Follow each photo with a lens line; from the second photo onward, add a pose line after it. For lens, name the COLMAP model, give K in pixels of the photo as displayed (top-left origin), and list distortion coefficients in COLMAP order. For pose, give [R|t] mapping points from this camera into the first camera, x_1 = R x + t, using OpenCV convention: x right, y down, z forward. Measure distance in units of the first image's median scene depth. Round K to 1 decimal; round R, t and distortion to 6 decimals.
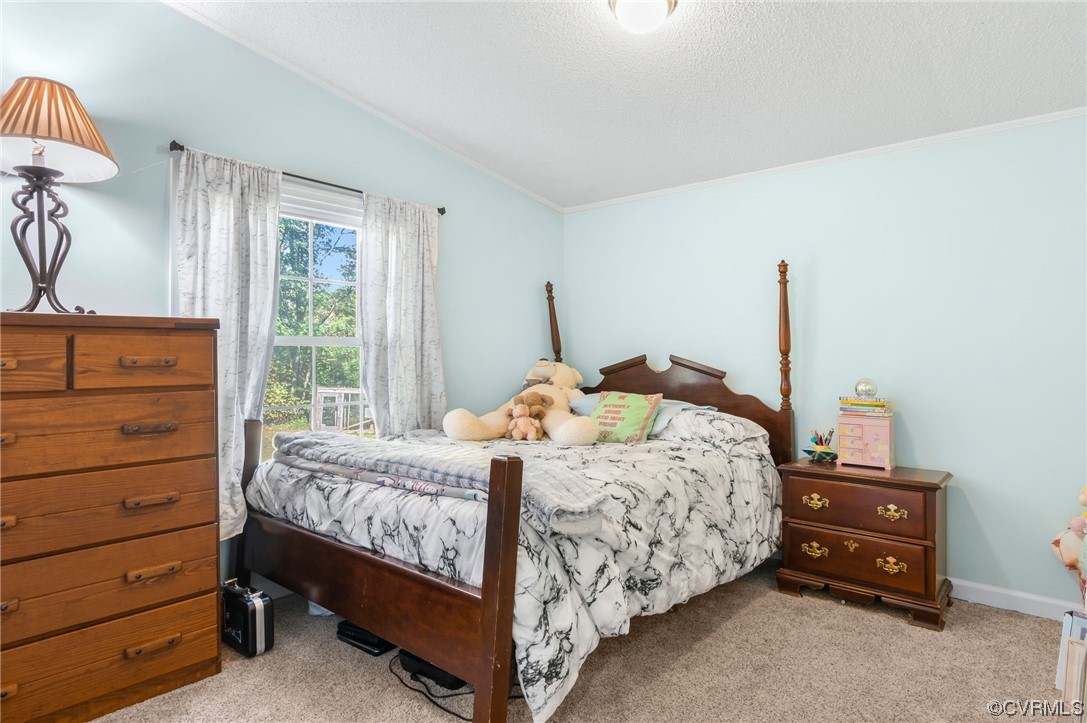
lens RADIAL K [[612.5, 0, 543.9], [0, 612.5, 357.3], [0, 0, 1]] dist [0.020381, 0.001099]
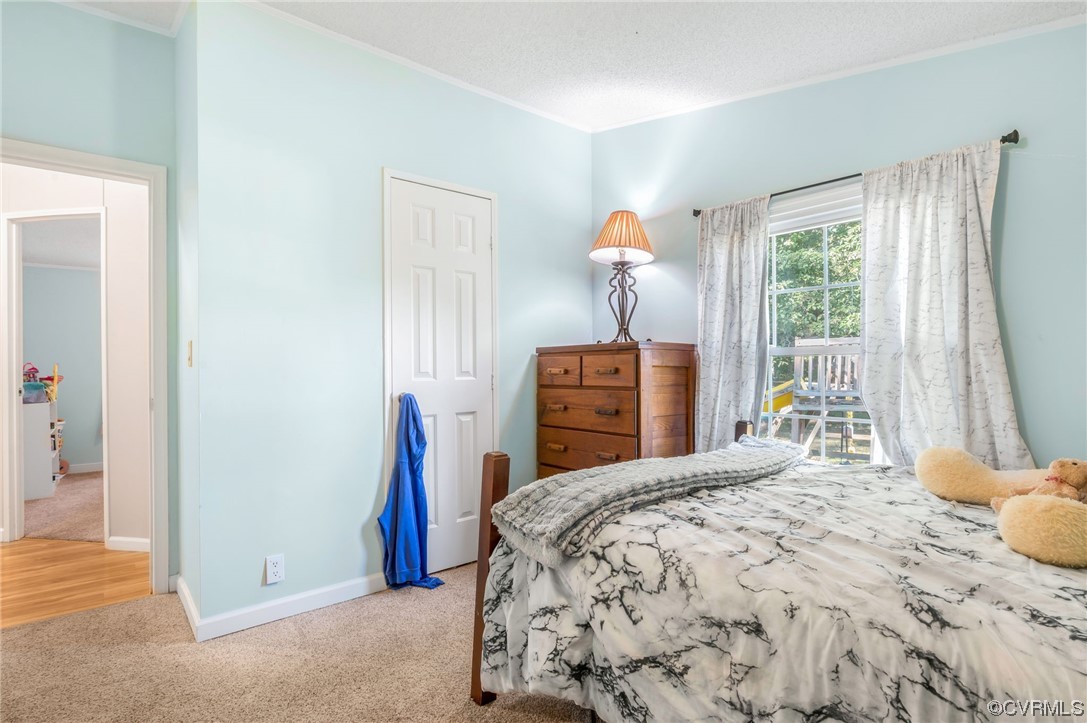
lens RADIAL K [[558.4, 0, 543.1], [0, 558.4, 368.6], [0, 0, 1]] dist [0.001901, -0.000402]
pose [[-0.161923, 0.004975, -0.986791, 0.779175], [0.003582, 0.999984, 0.004454, -0.006186], [0.986797, -0.002813, -0.161938, 0.990034]]
